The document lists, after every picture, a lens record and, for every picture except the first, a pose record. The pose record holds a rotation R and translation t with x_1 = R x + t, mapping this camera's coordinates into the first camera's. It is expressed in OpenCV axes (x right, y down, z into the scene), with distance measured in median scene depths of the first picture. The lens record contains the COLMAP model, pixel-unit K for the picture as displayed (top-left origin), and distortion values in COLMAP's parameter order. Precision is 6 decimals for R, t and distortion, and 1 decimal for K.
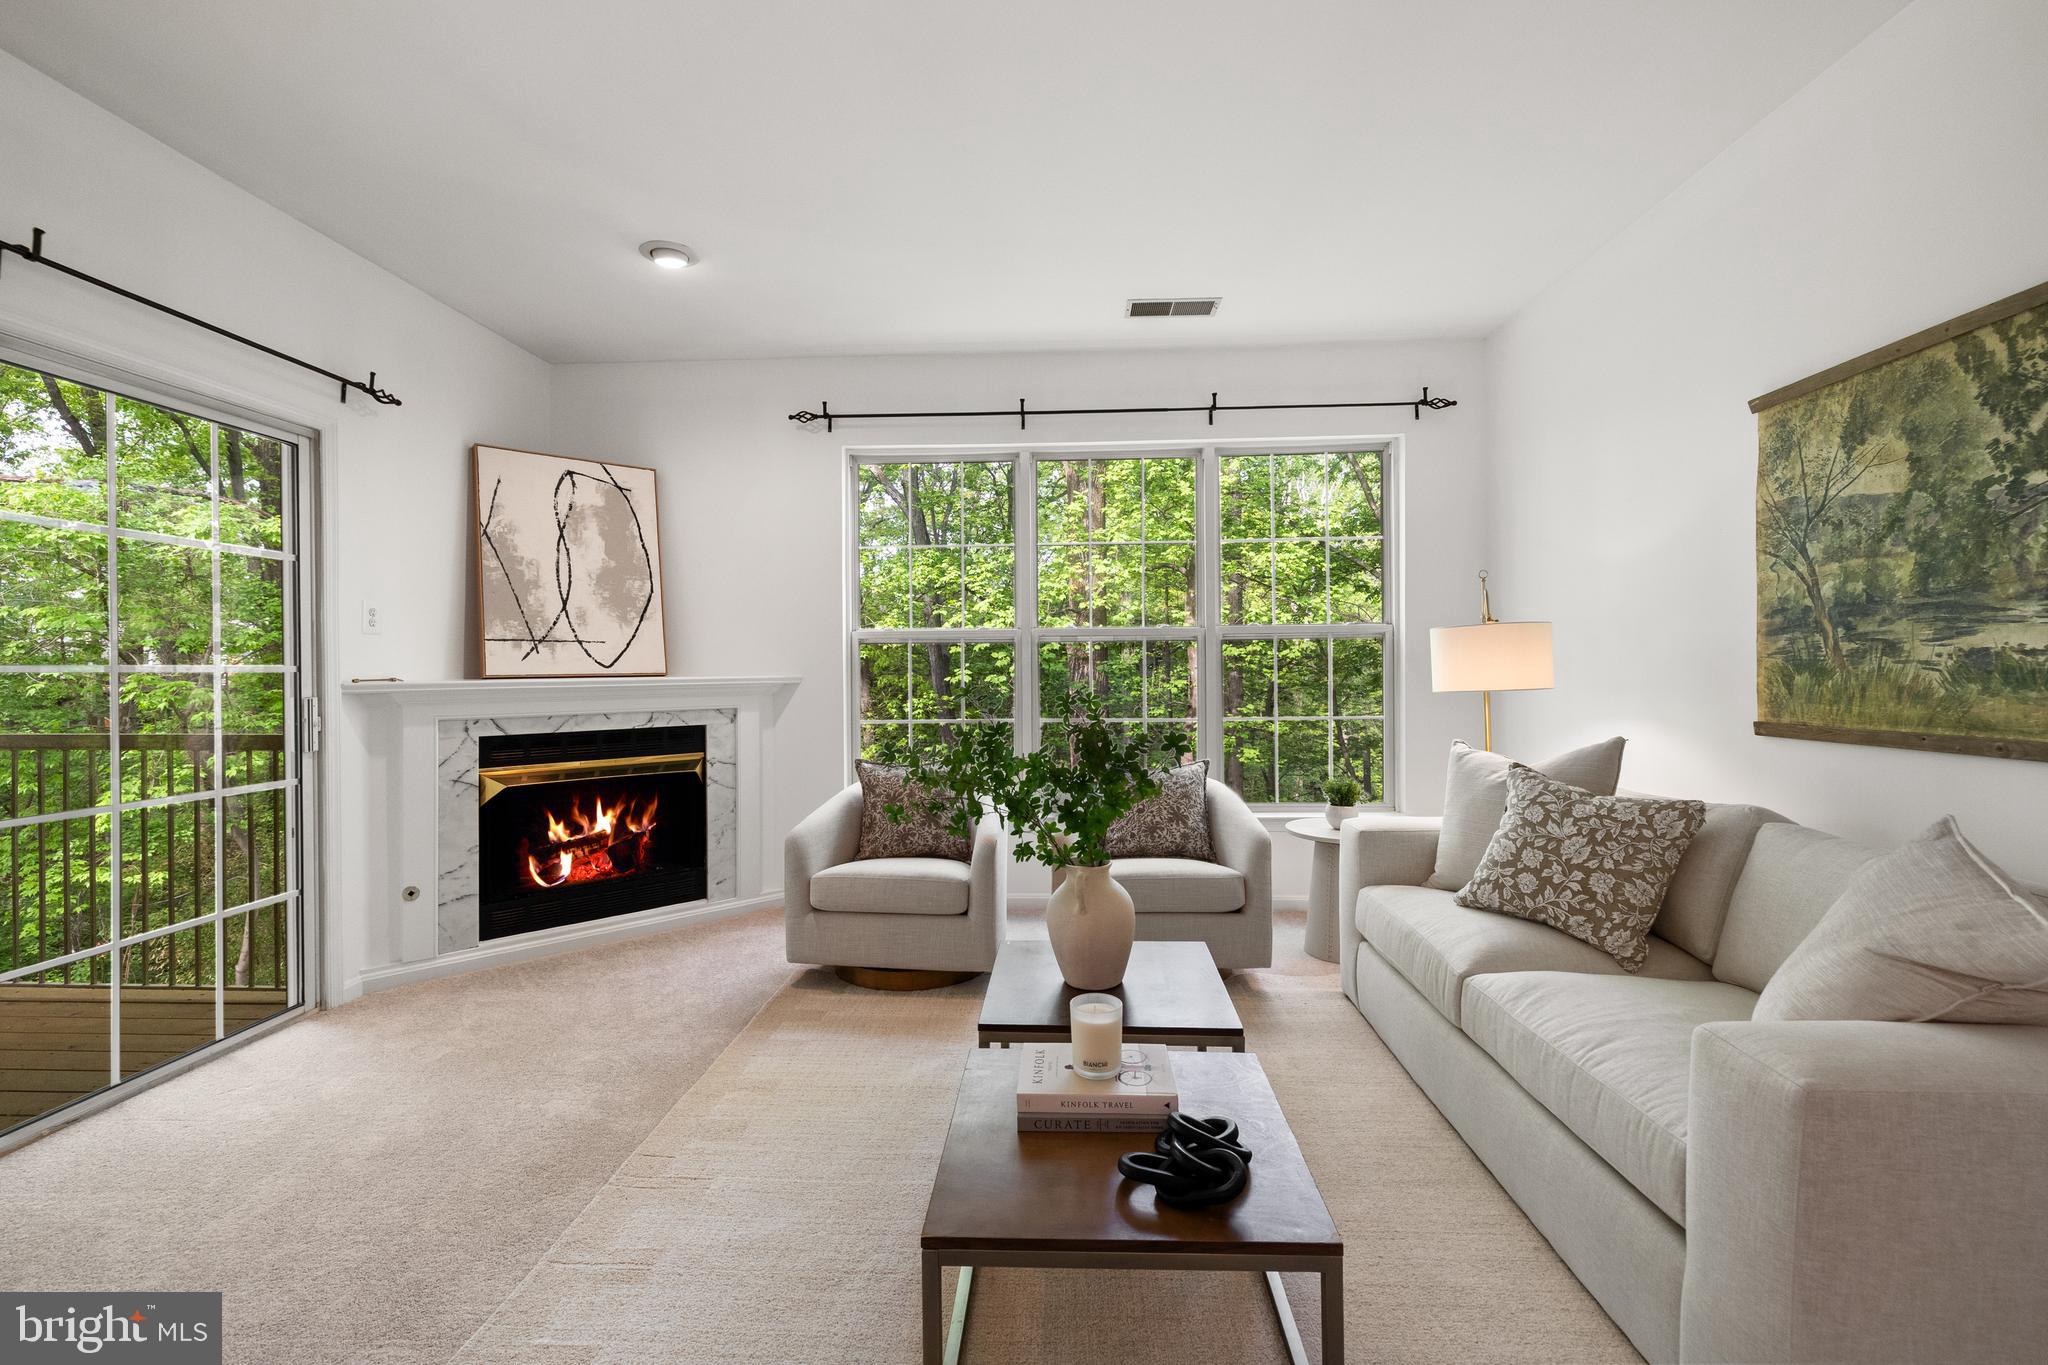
lens RADIAL K [[873.7, 0, 1019.2], [0, 873.7, 665.8], [0, 0, 1]] dist [0.000834, -0.000516]
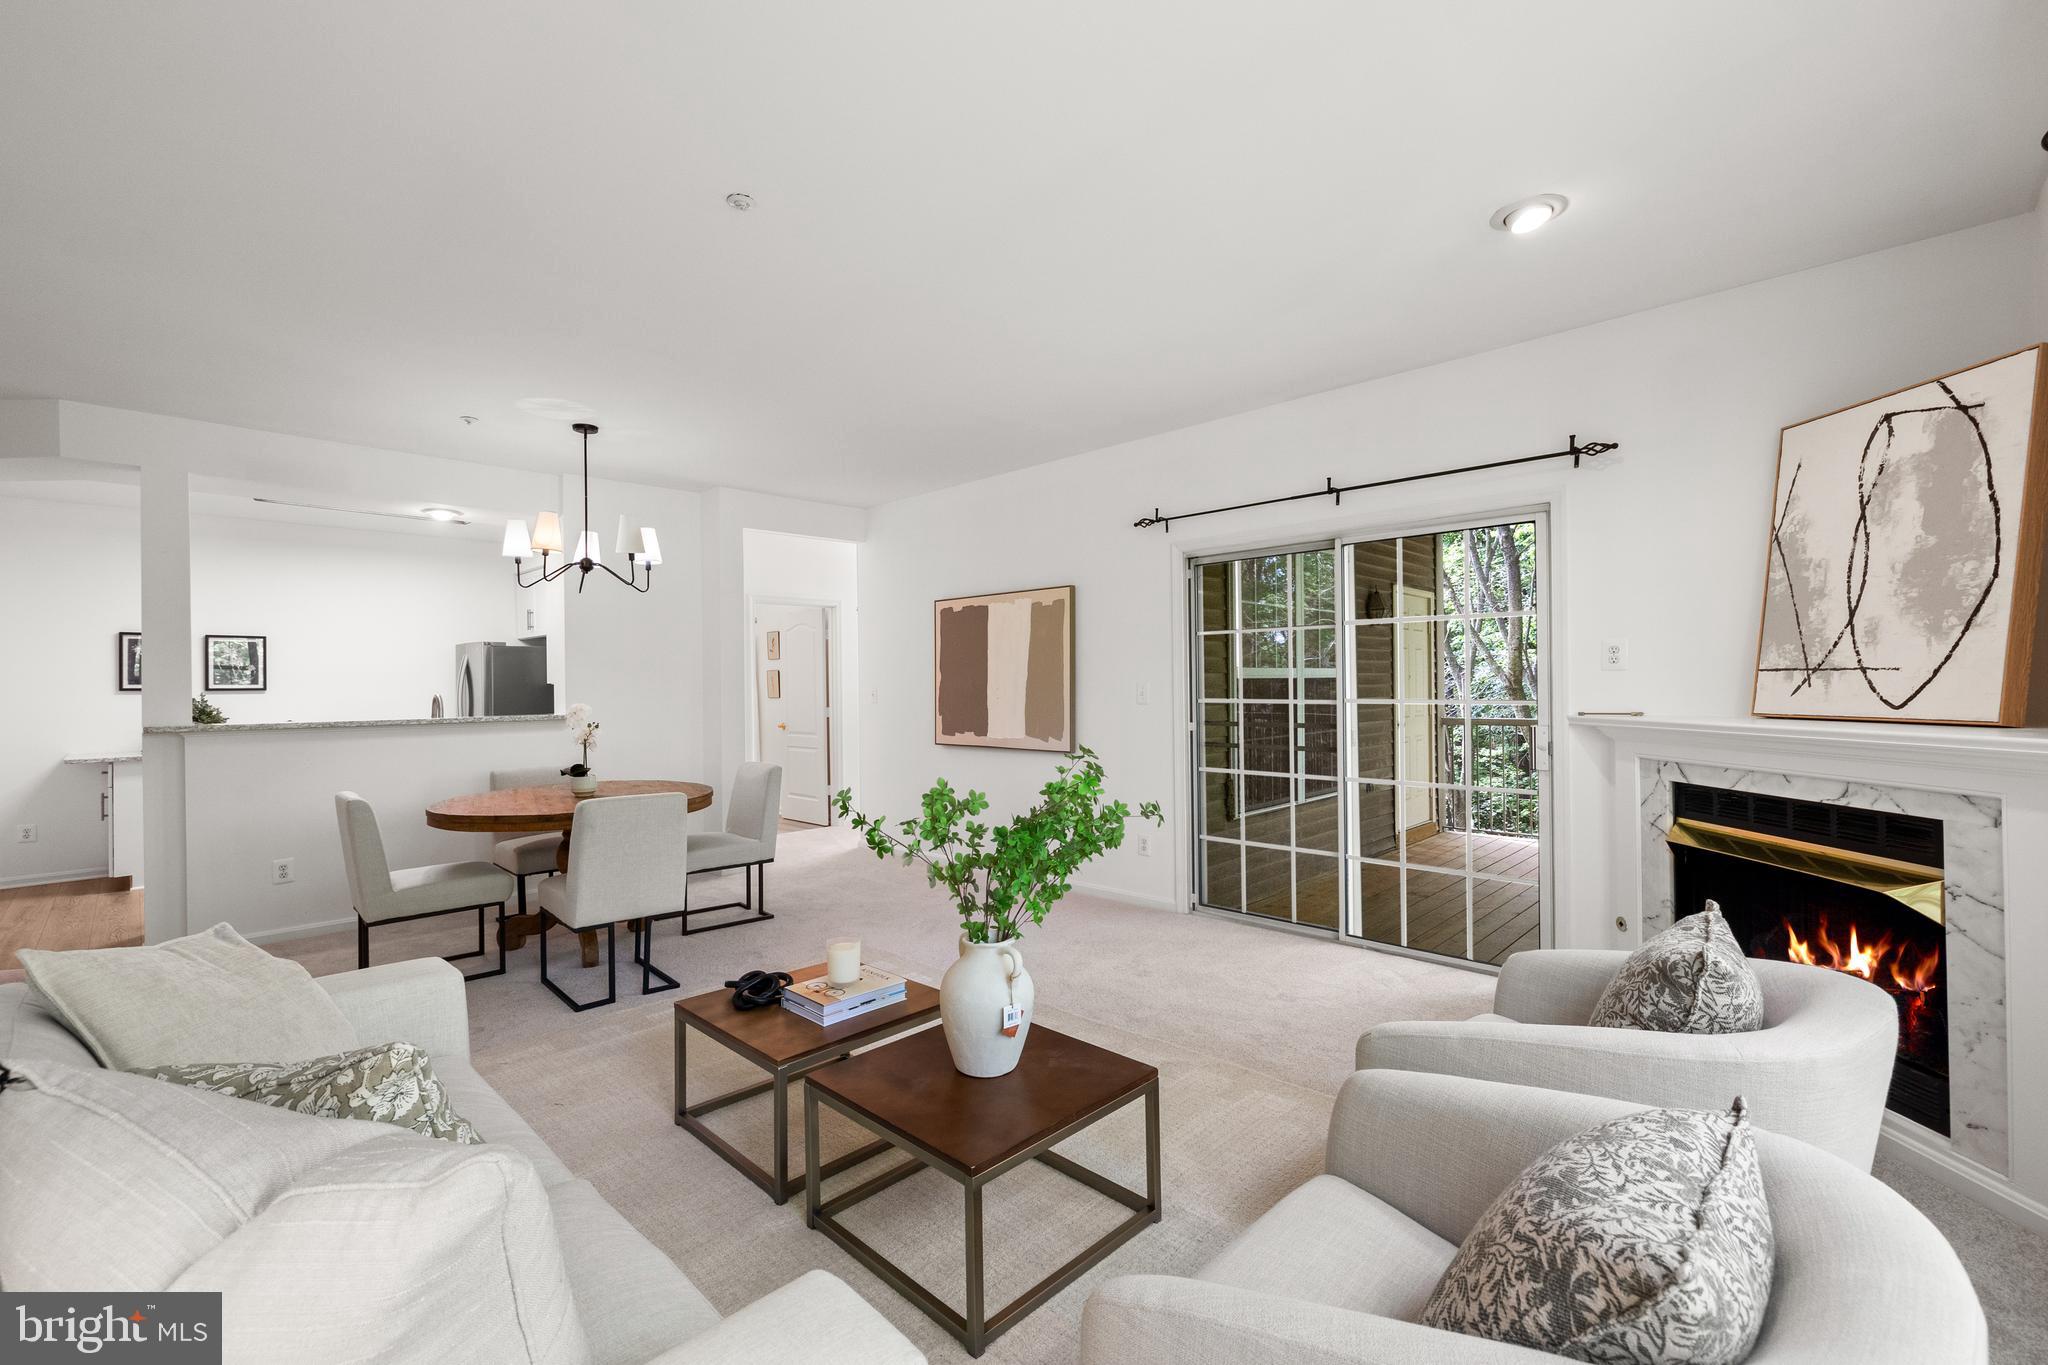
lens RADIAL K [[873.7, 0, 1031.9], [0, 873.7, 676.4], [0, 0, 1]] dist [0.000834, -0.000516]
pose [[-0.649930, 0.002008, -0.759991, 0.537605], [0.009331, 0.999942, -0.005338, -0.030485], [0.759937, -0.010561, -0.649911, 1.183018]]
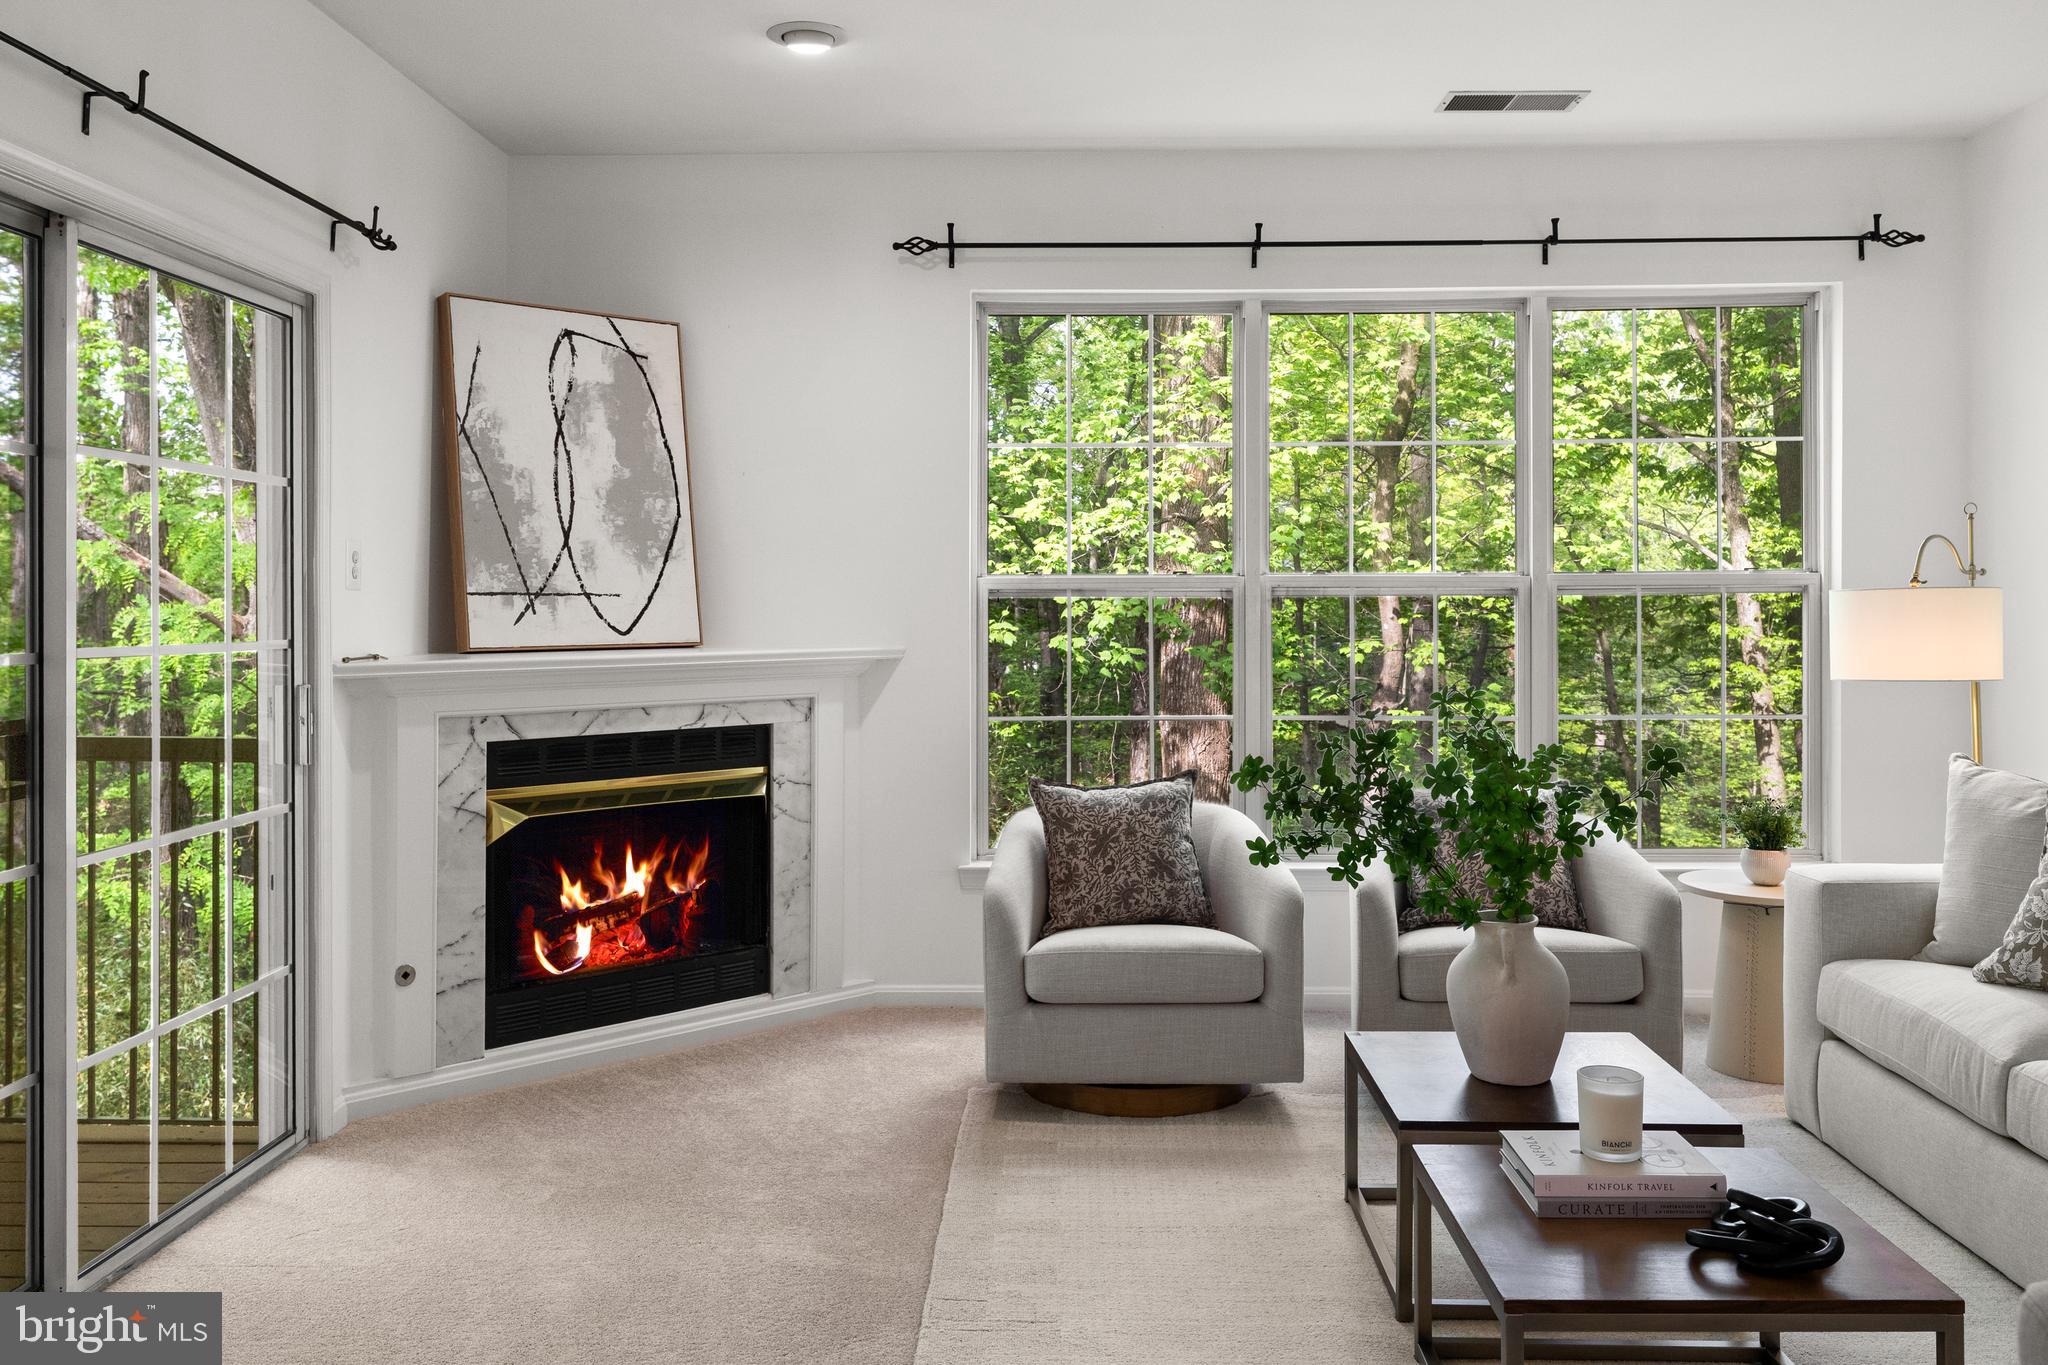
lens RADIAL K [[1659.4, 0, 1004.0], [0, 1659.4, 592.5], [0, 0, 1]] dist [-0.004841, 0.008820]
pose [[0.999806, 0.005922, 0.018778, -0.270095], [-0.005840, 0.999973, -0.004373, -0.032160], [-0.018804, 0.004262, 0.999814, -0.295145]]
